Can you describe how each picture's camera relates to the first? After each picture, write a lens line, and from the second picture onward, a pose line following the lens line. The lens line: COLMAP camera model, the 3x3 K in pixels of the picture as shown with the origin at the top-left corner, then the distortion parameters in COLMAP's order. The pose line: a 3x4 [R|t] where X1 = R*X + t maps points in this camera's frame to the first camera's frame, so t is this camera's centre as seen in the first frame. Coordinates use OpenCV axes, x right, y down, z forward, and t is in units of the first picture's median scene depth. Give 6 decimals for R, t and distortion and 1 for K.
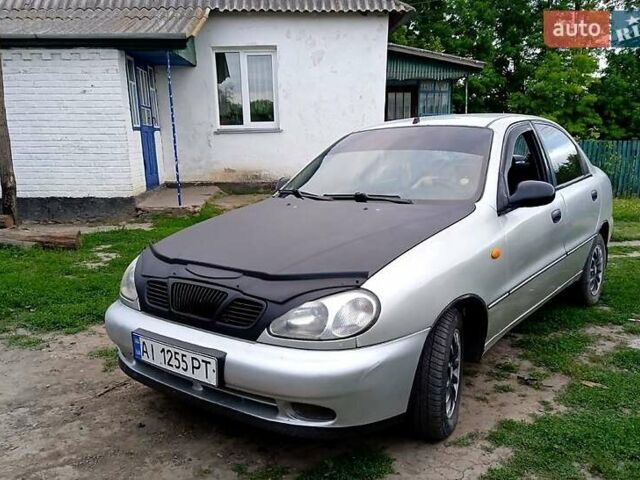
lens RADIAL K [[582.7, 0, 315.8], [0, 582.7, 246.0], [0, 0, 1]] dist [-0.044943, 0.000000]
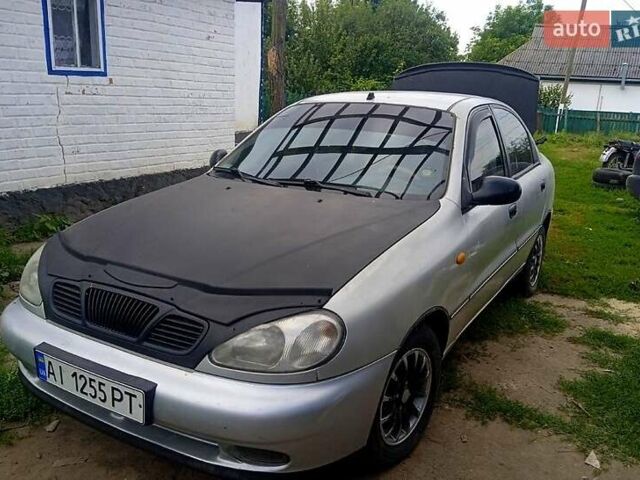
lens RADIAL K [[582.7, 0, 329.5], [0, 582.7, 244.1], [0, 0, 1]] dist [-0.044943, 0.000000]
pose [[0.985599, 0.031053, 0.166224, -0.053157], [-0.042732, 0.996827, 0.067155, -0.072684], [-0.163611, -0.073291, 0.983799, 0.166873]]
